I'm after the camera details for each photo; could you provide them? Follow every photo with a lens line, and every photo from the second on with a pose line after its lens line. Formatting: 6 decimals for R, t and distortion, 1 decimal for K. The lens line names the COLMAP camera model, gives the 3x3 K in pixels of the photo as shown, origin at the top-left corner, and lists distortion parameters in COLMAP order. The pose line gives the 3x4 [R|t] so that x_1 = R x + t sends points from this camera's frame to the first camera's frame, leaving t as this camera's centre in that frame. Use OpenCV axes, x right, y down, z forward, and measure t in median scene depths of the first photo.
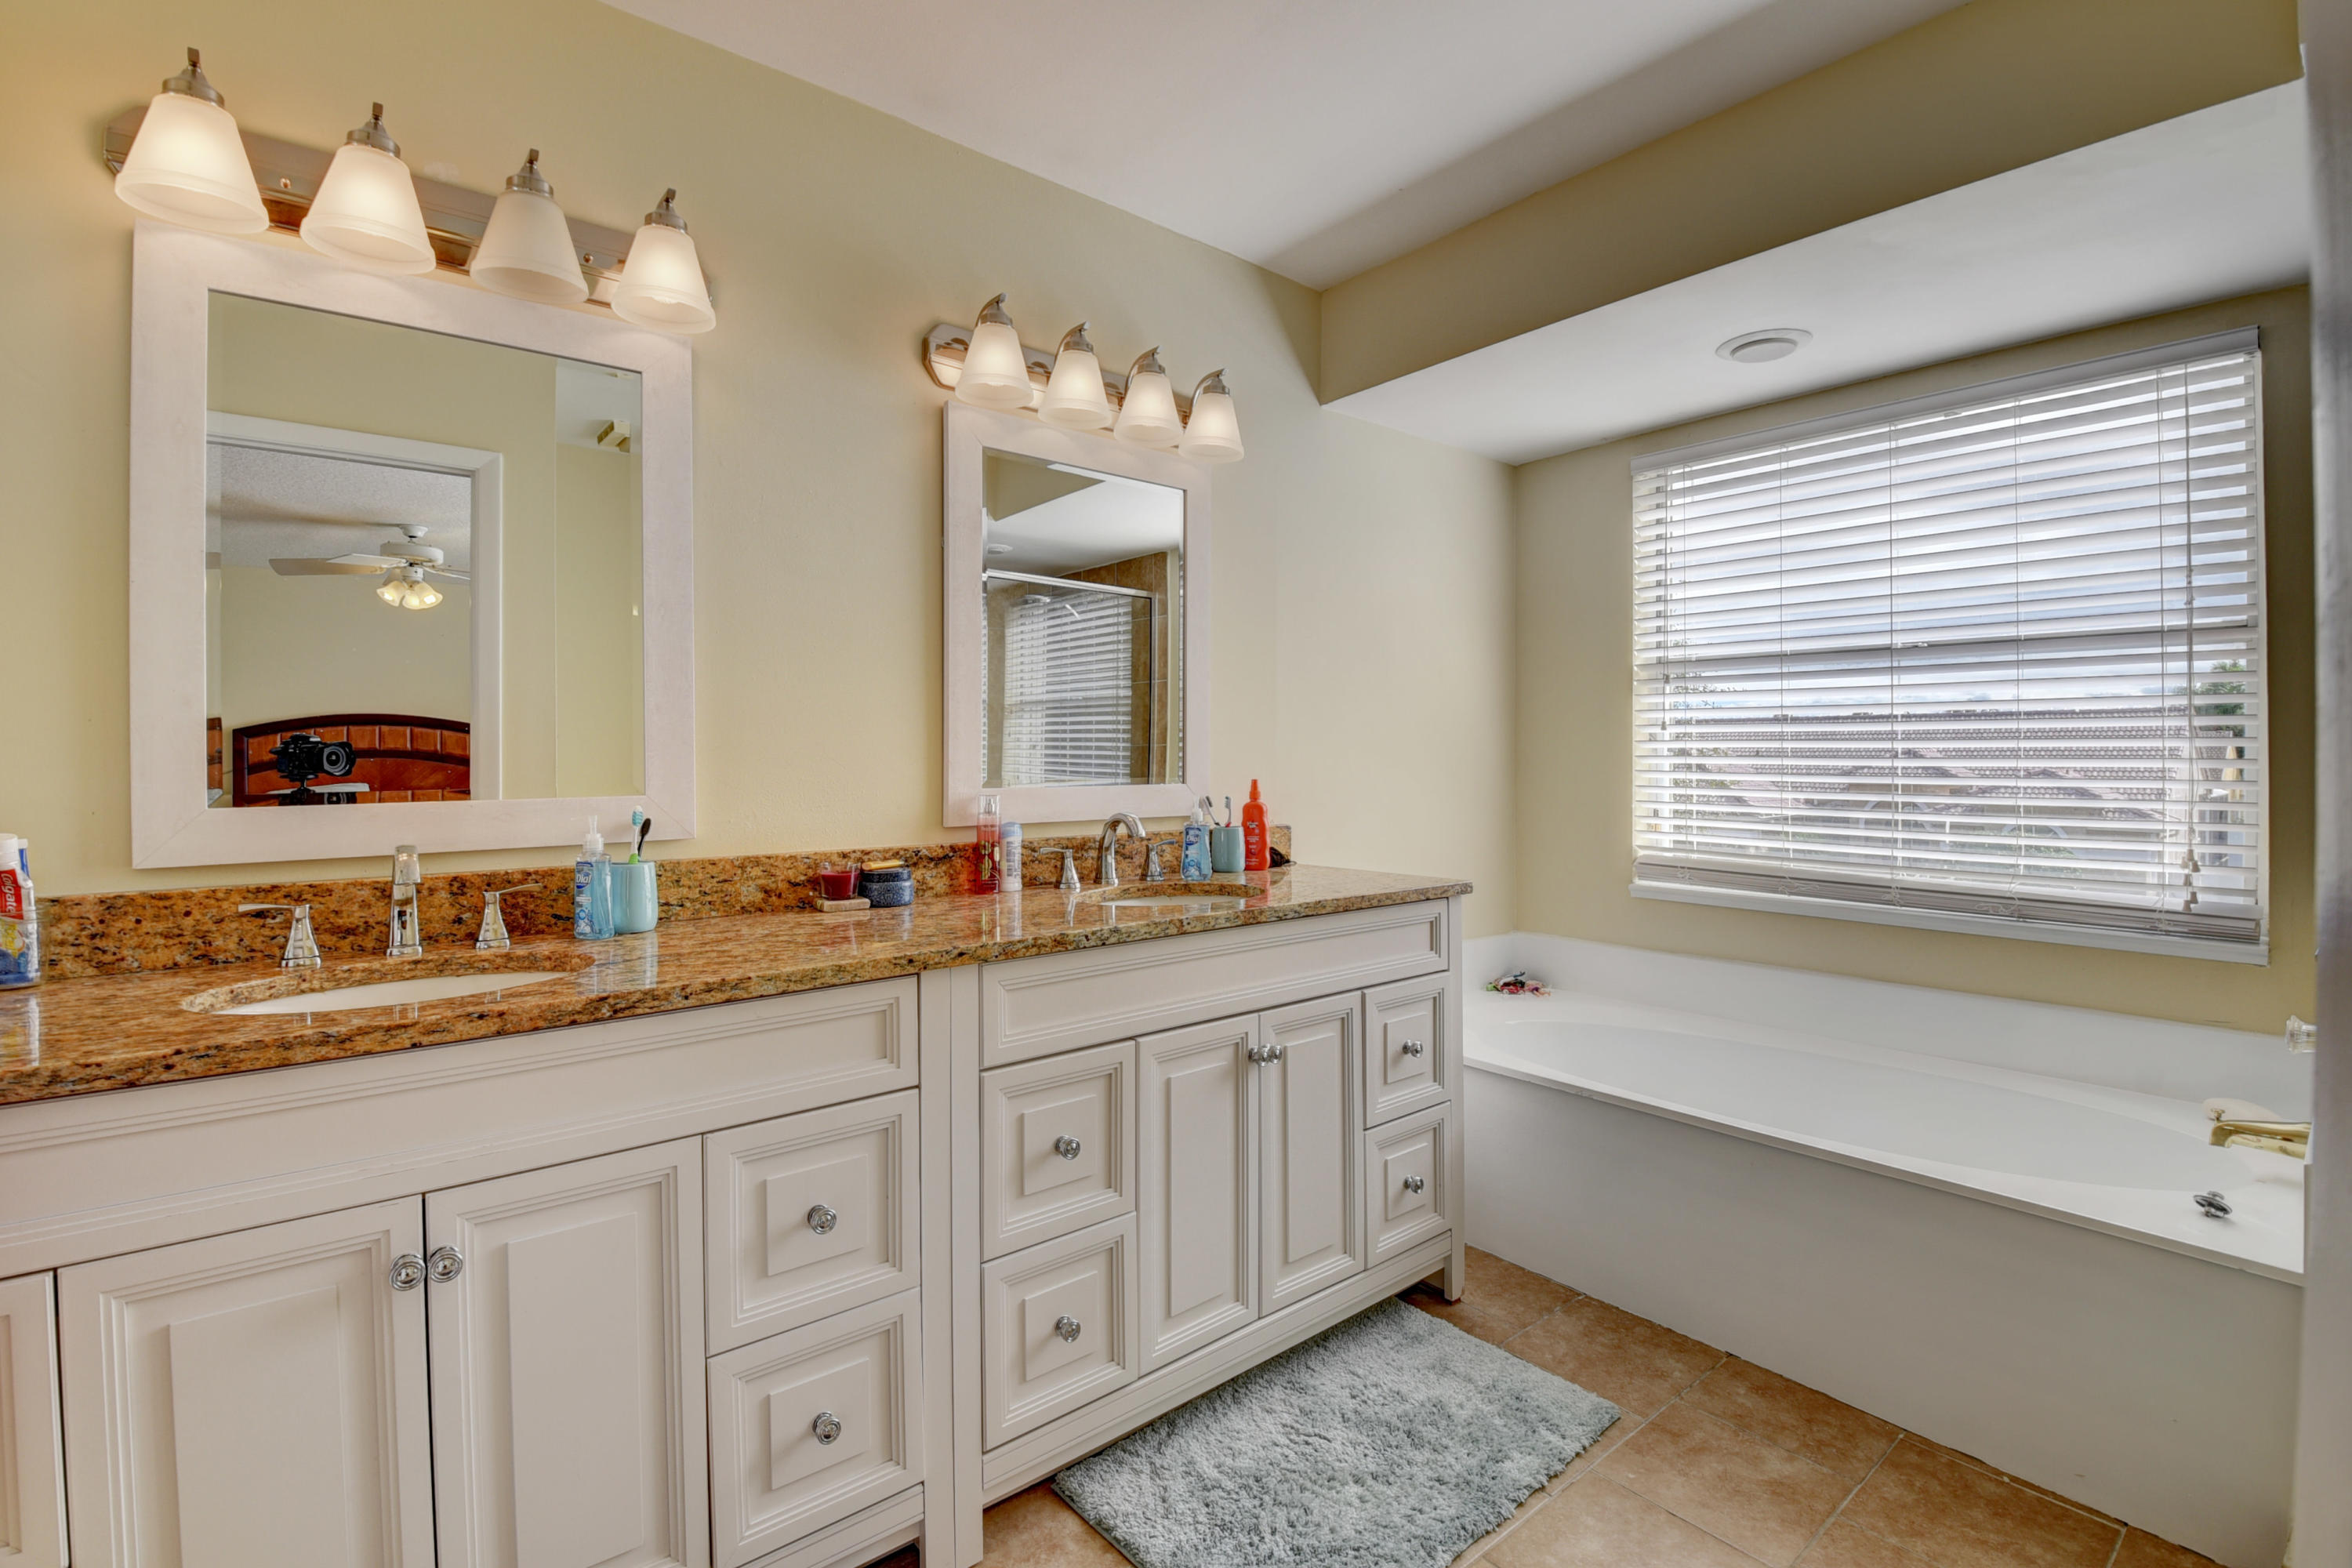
lens RADIAL K [[1026.2, 0, 1167.6], [0, 1026.2, 764.1], [0, 0, 1]] dist [0.009687, -0.022782]
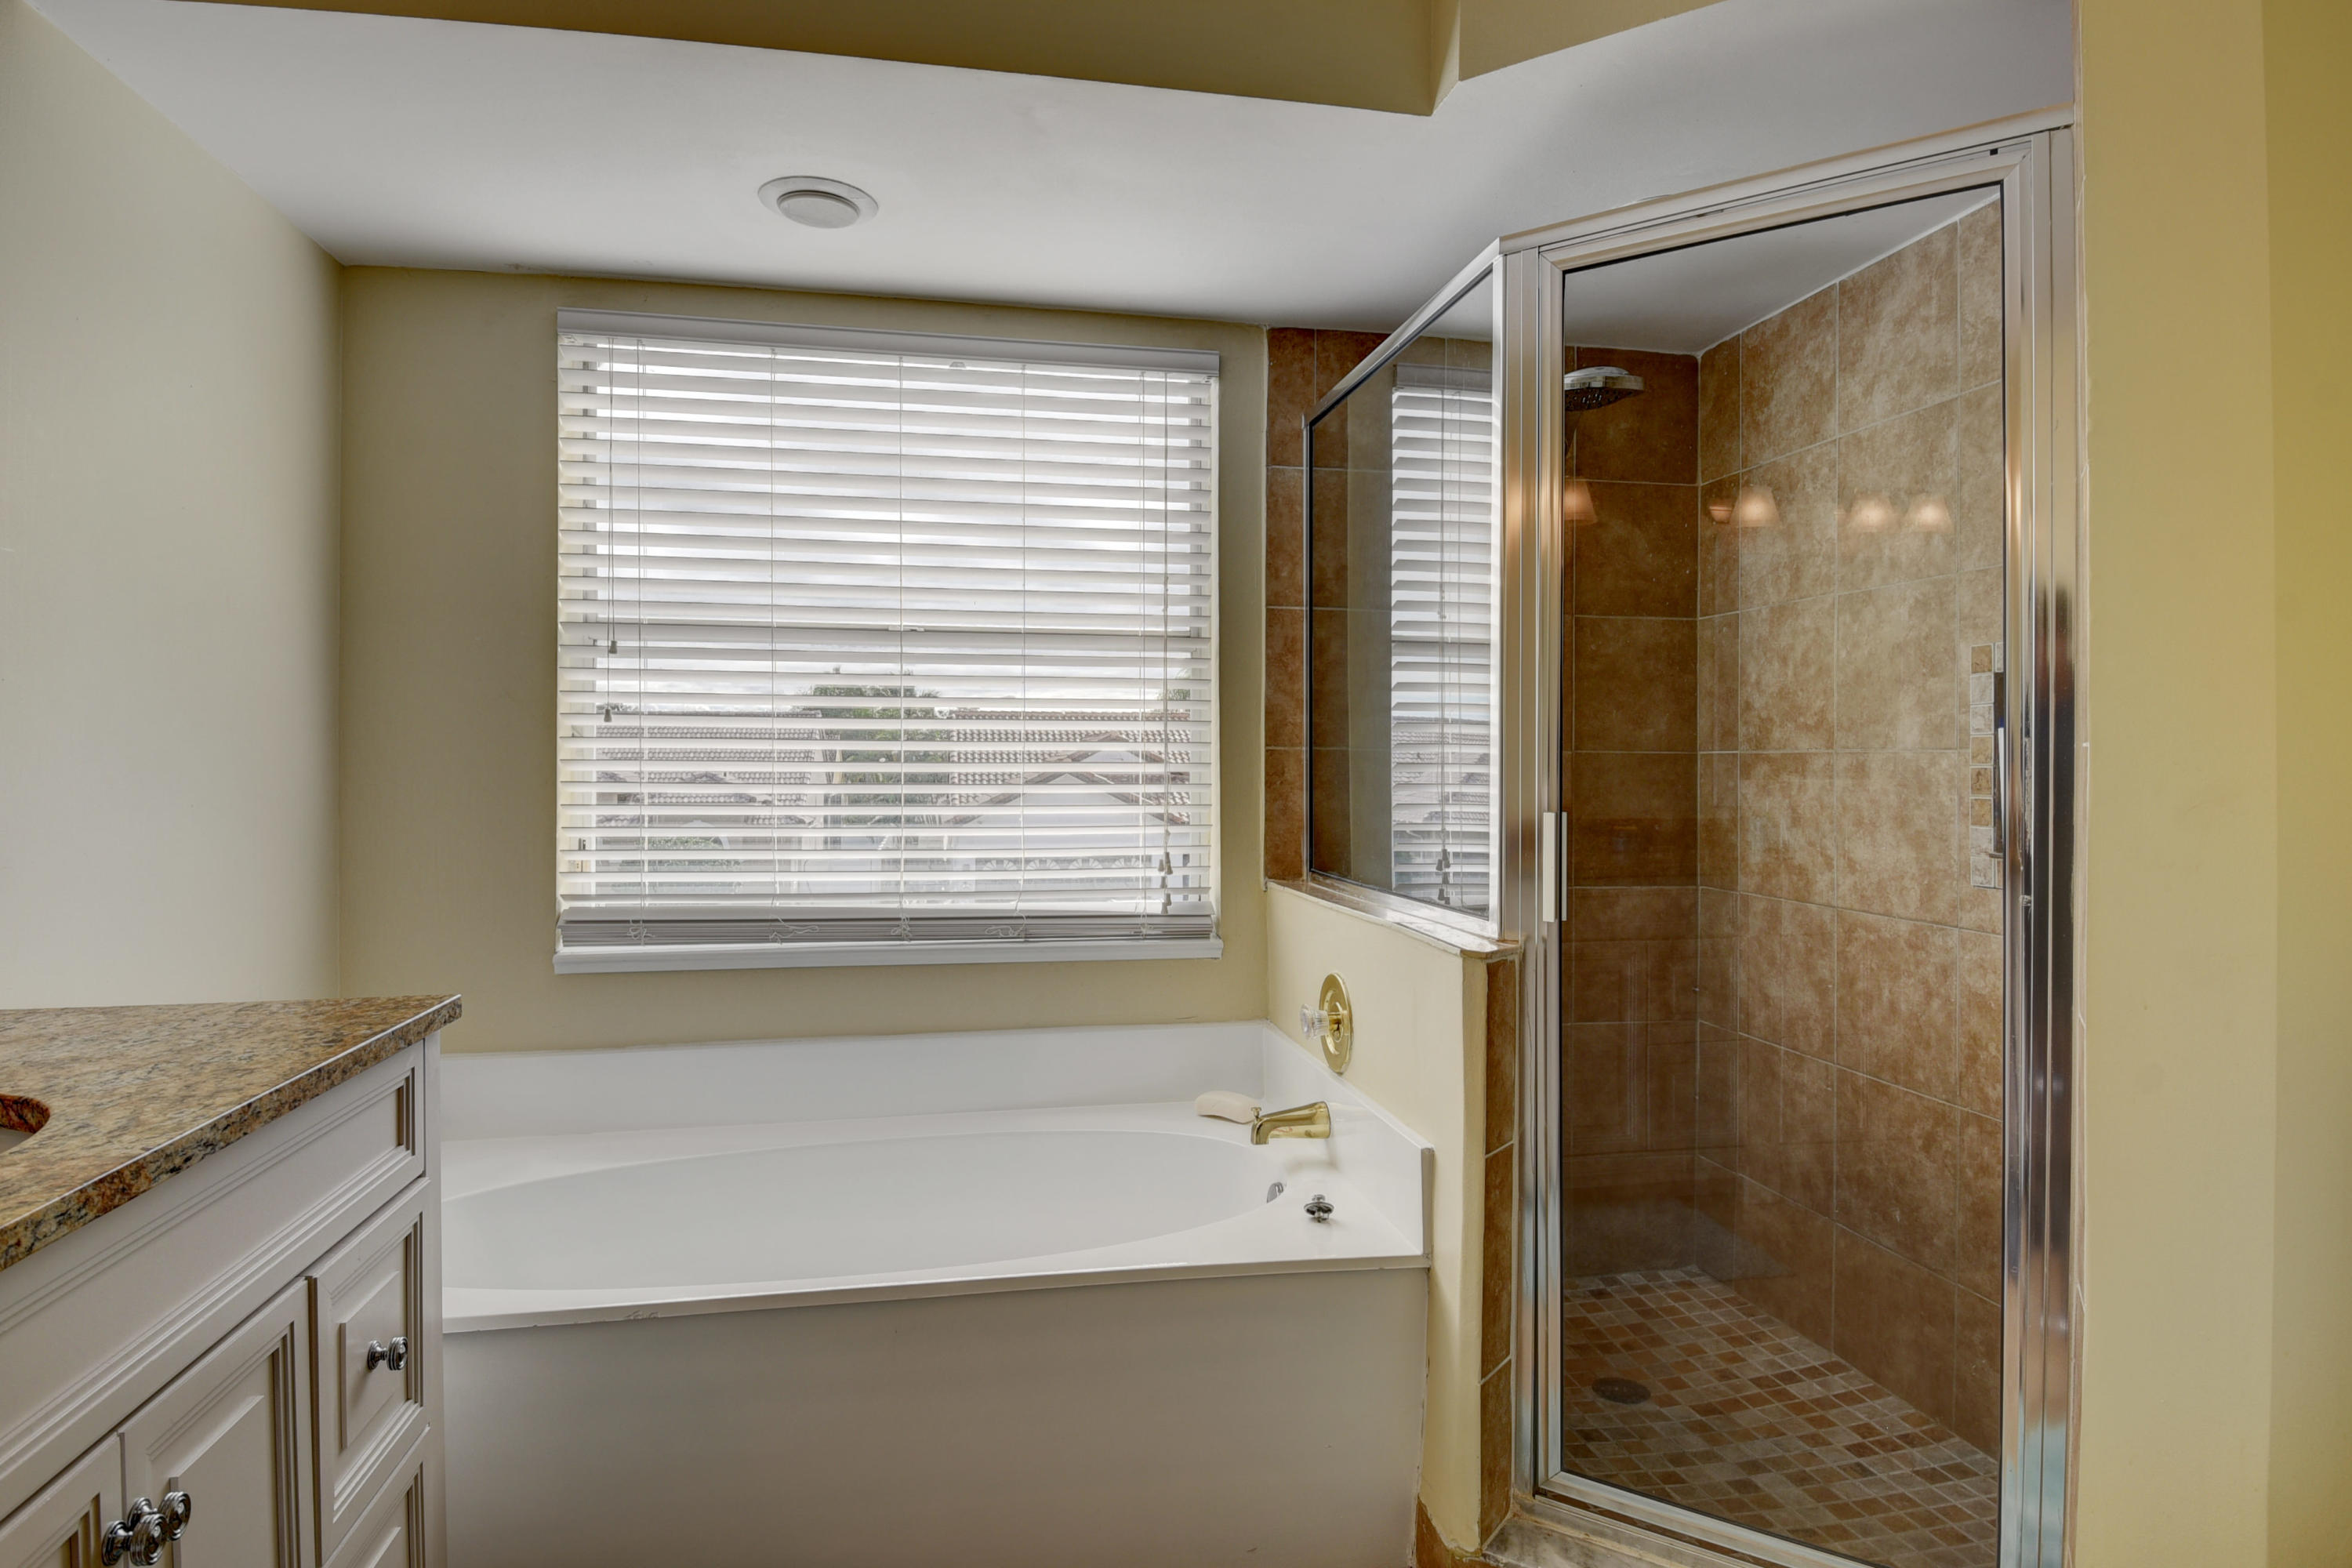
lens RADIAL K [[1308.8, 0, 1171.8], [0, 1308.8, 753.9], [0, 0, 1]] dist [0.064211, -0.034141]
pose [[0.492964, 0.005301, 0.870033, -0.119030], [0.005131, 0.999946, -0.009000, -0.002555], [-0.870034, 0.008901, 0.492911, 0.307840]]
